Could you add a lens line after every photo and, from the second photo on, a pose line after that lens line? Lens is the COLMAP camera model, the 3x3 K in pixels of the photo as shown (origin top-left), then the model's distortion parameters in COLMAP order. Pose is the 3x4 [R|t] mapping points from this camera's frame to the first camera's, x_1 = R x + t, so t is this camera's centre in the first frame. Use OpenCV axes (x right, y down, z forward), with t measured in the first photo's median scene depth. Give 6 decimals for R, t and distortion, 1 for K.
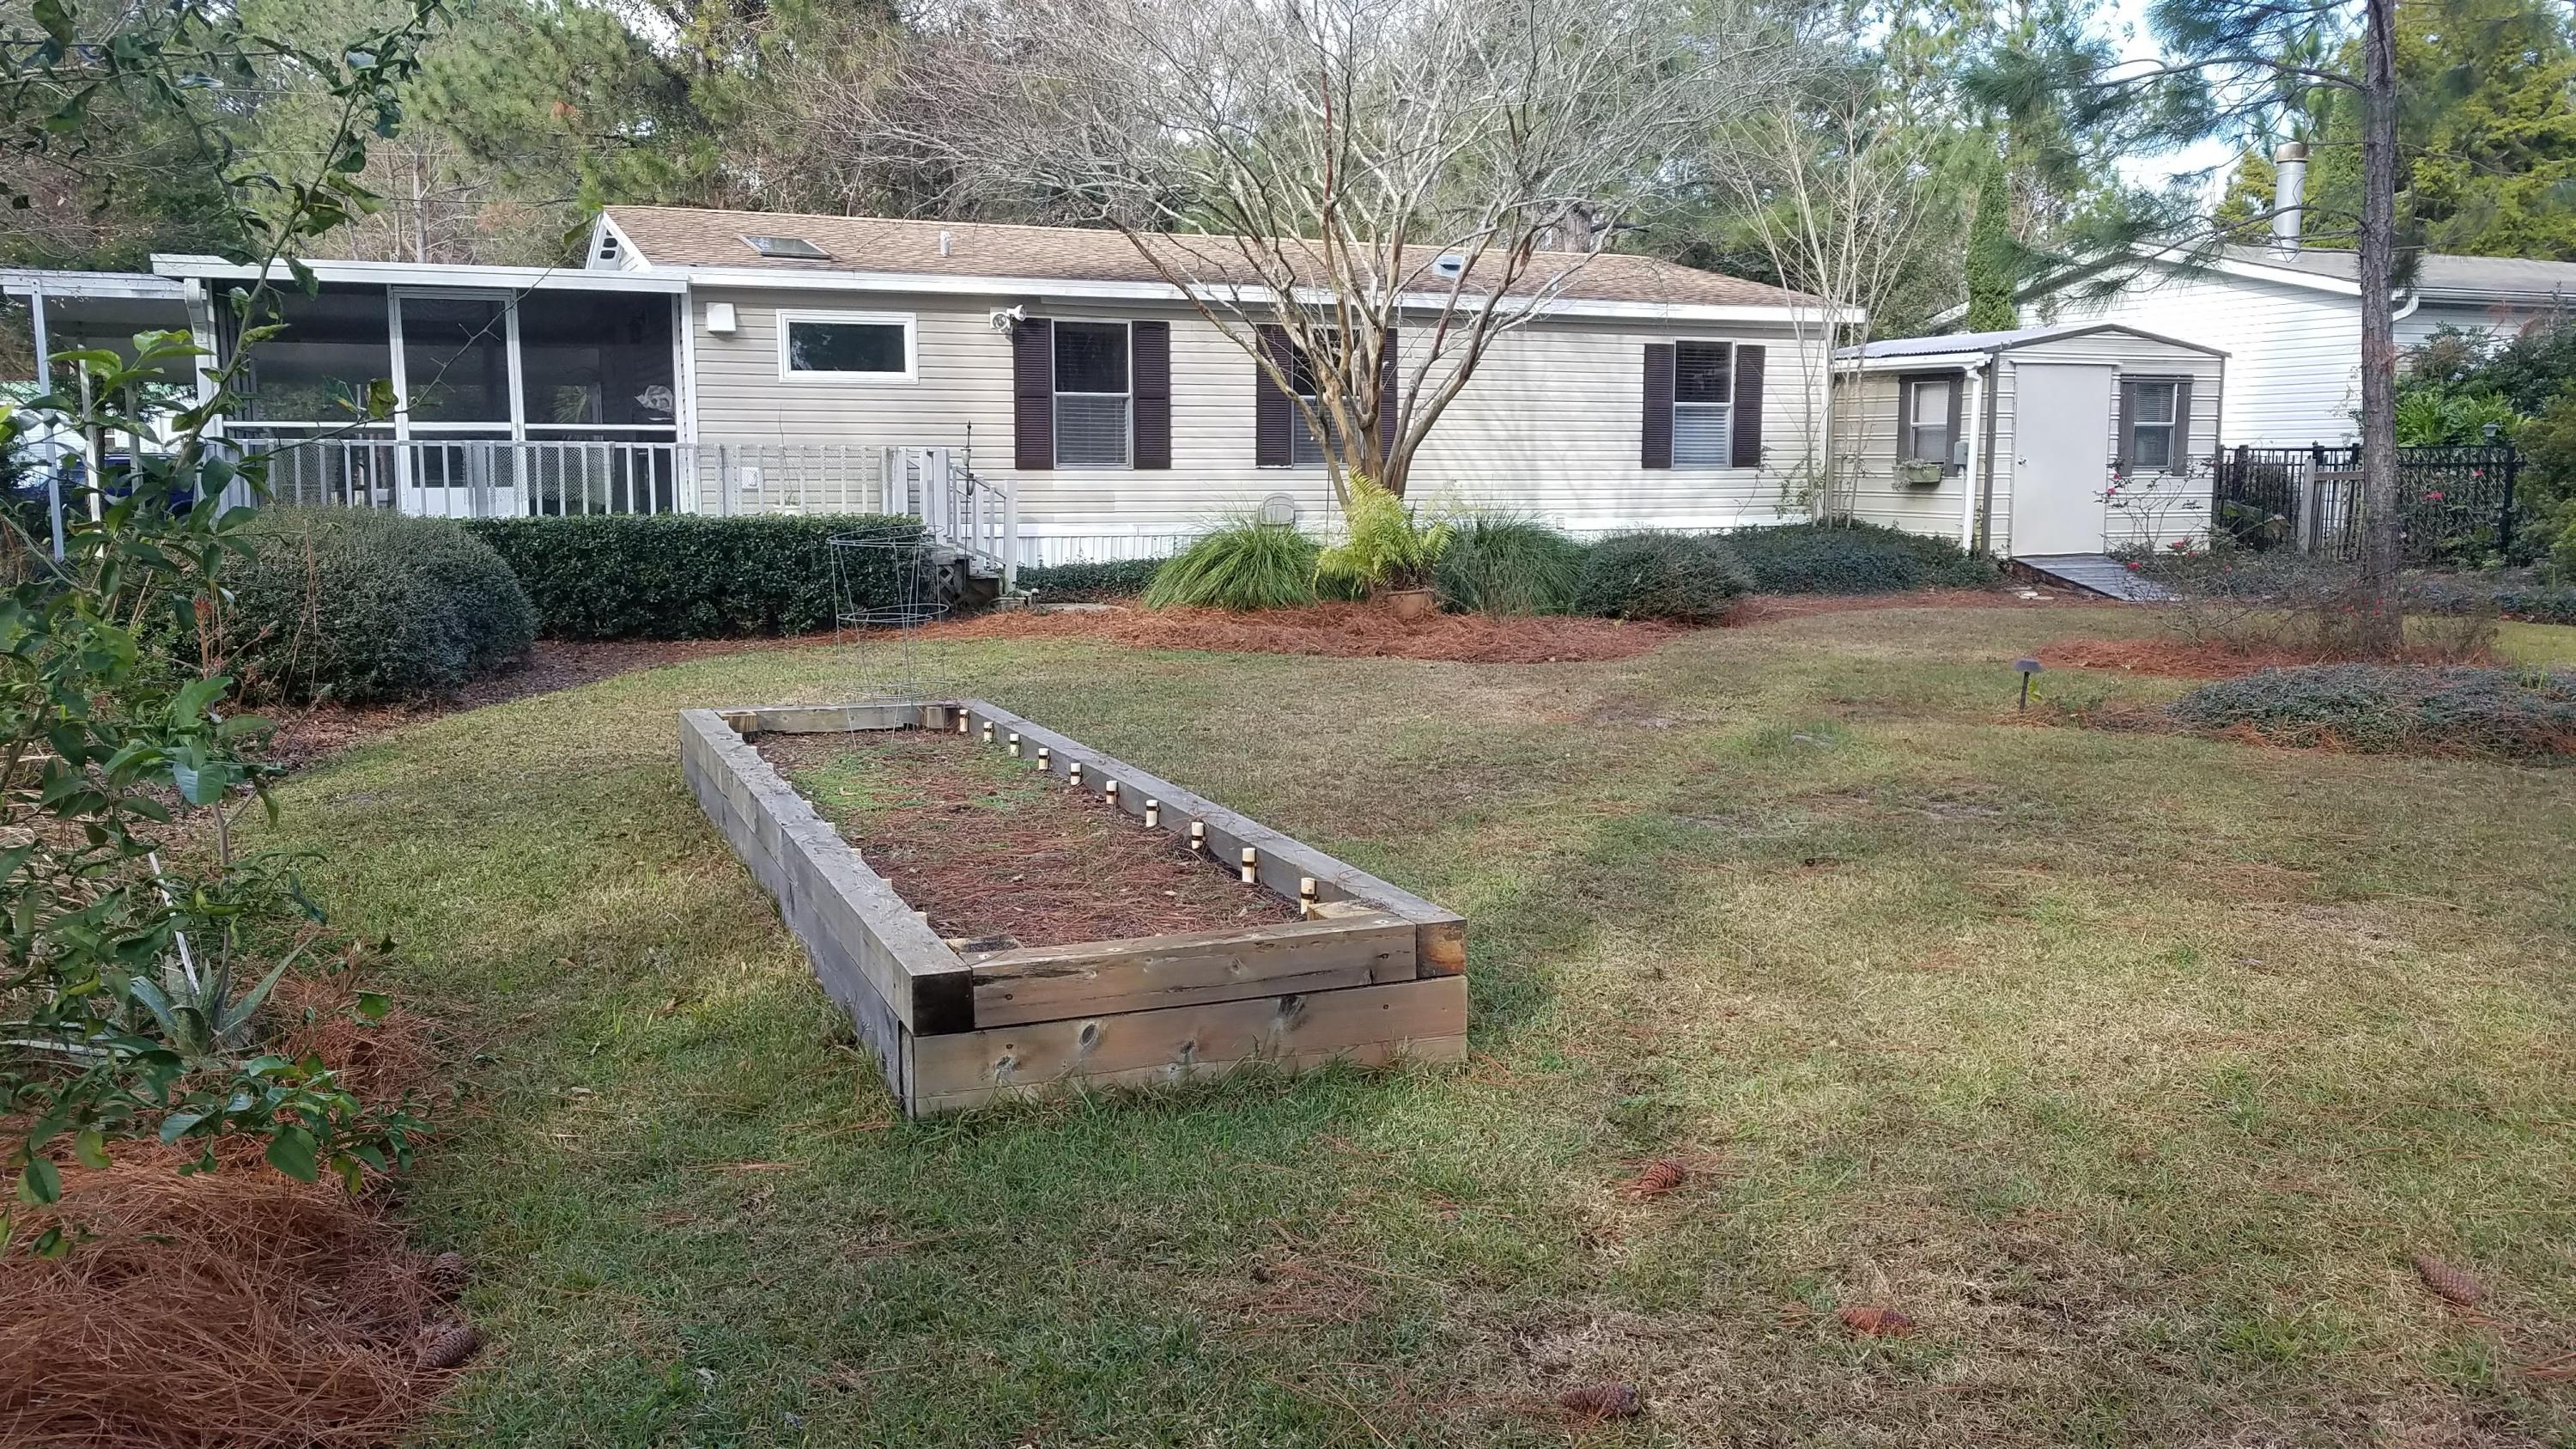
lens RADIAL K [[2015.6, 0, 1286.4], [0, 2015.6, 715.6], [0, 0, 1]] dist [0.016473, -0.020781]
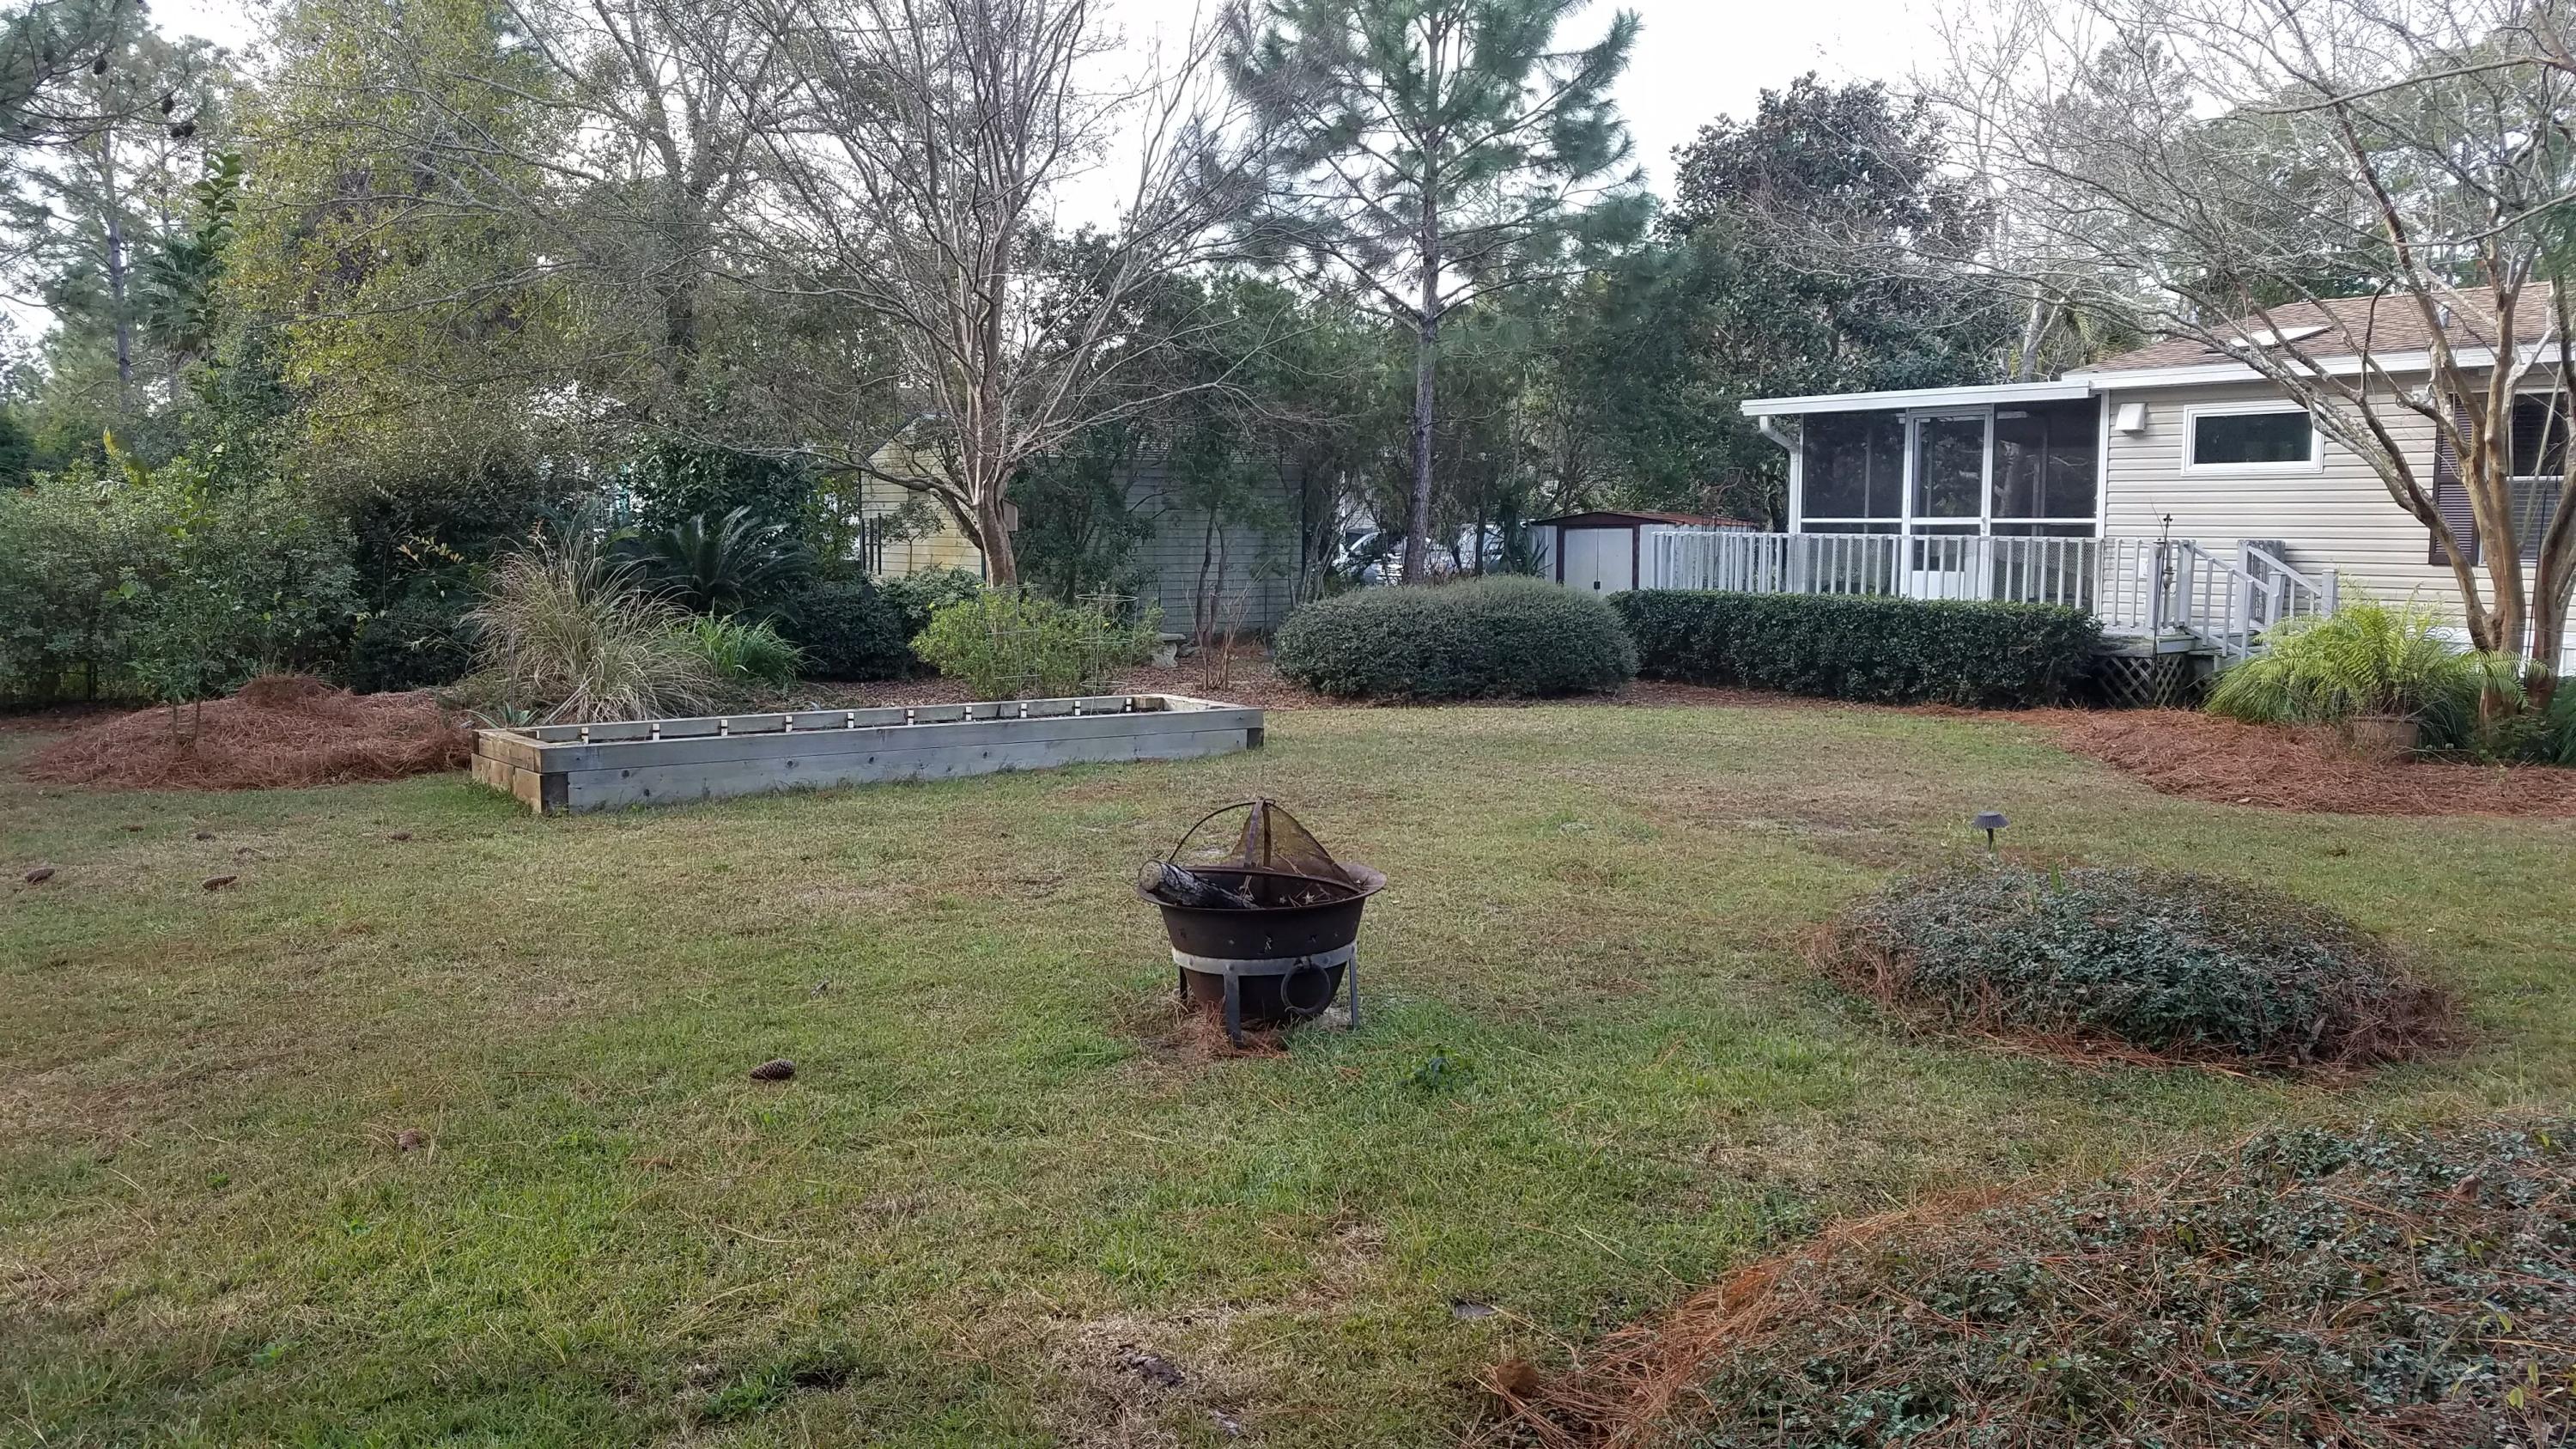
lens RADIAL K [[2015.6, 0, 1284.2], [0, 2015.6, 746.7], [0, 0, 1]] dist [0.016473, -0.020781]
pose [[0.262412, 0.102248, -0.959523, 0.555033], [-0.129727, 0.989081, 0.069920, -0.037165], [0.956196, 0.106128, 0.272811, 0.264657]]
